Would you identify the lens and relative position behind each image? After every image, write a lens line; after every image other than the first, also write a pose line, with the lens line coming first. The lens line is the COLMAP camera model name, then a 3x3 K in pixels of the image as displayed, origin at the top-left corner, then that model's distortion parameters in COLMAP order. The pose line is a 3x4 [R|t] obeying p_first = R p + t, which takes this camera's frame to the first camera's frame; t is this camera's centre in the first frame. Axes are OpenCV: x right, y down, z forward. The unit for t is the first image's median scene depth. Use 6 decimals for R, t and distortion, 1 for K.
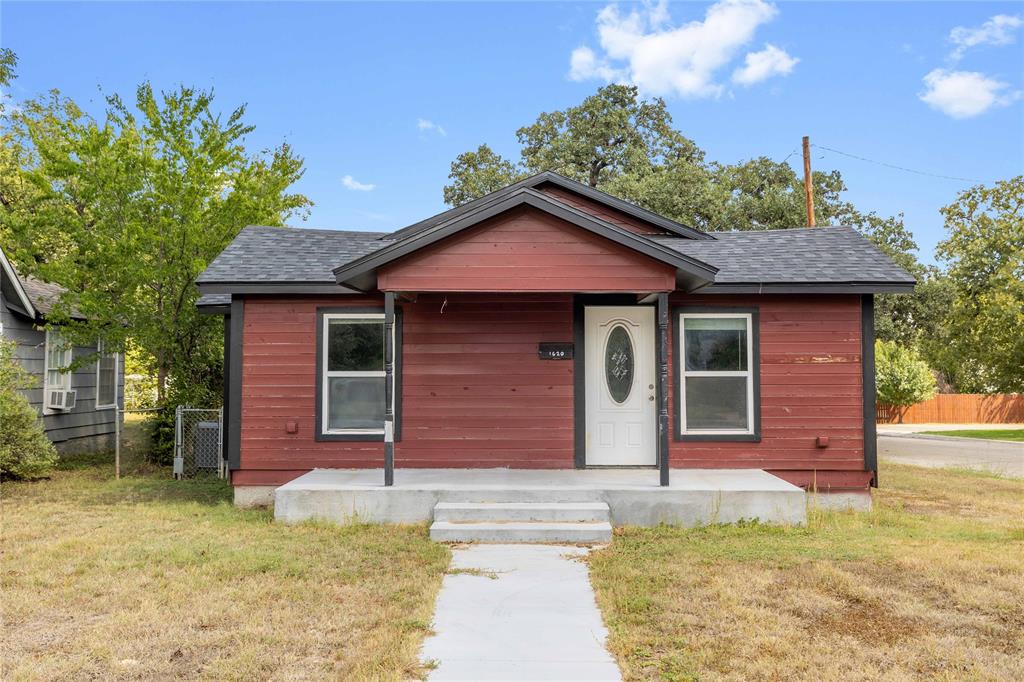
lens RADIAL K [[1025.5, 0, 517.4], [0, 1025.5, 338.2], [0, 0, 1]] dist [0.000467, 0.000000]
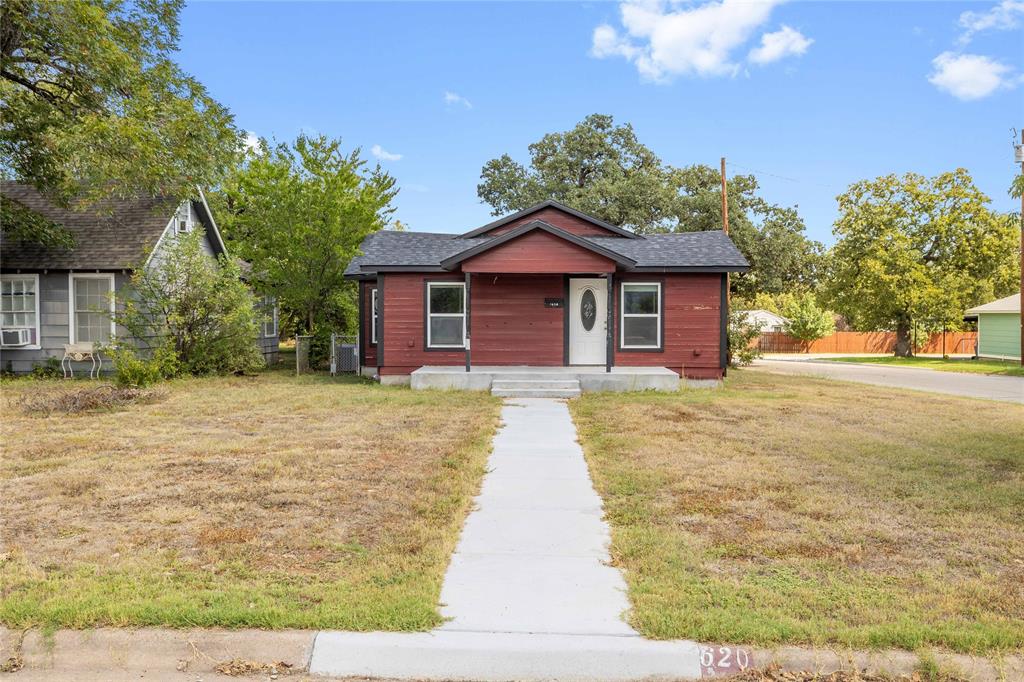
lens RADIAL K [[811.2, 0, 510.7], [0, 811.2, 361.6], [0, 0, 1]] dist [-0.033824, 0.003325]
pose [[0.999832, 0.003511, -0.017982, -0.013068], [-0.001873, 0.995913, 0.090294, -0.013464], [0.018225, -0.090245, 0.995753, -0.454507]]
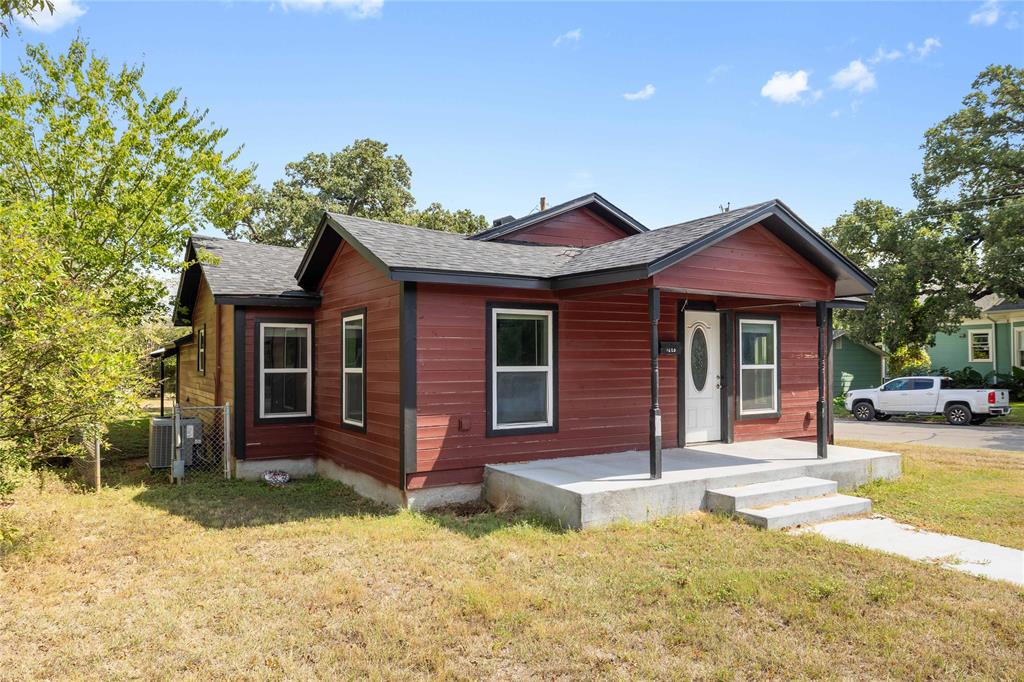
lens RADIAL K [[681.0, 0, 508.9], [0, 681.0, 346.2], [0, 0, 1]] dist [-0.020681, -0.000611]
pose [[0.850068, 0.010479, 0.526569, -0.517369], [-0.014951, 0.999879, 0.004239, 0.009689], [-0.526461, -0.011476, 0.850122, 0.428944]]
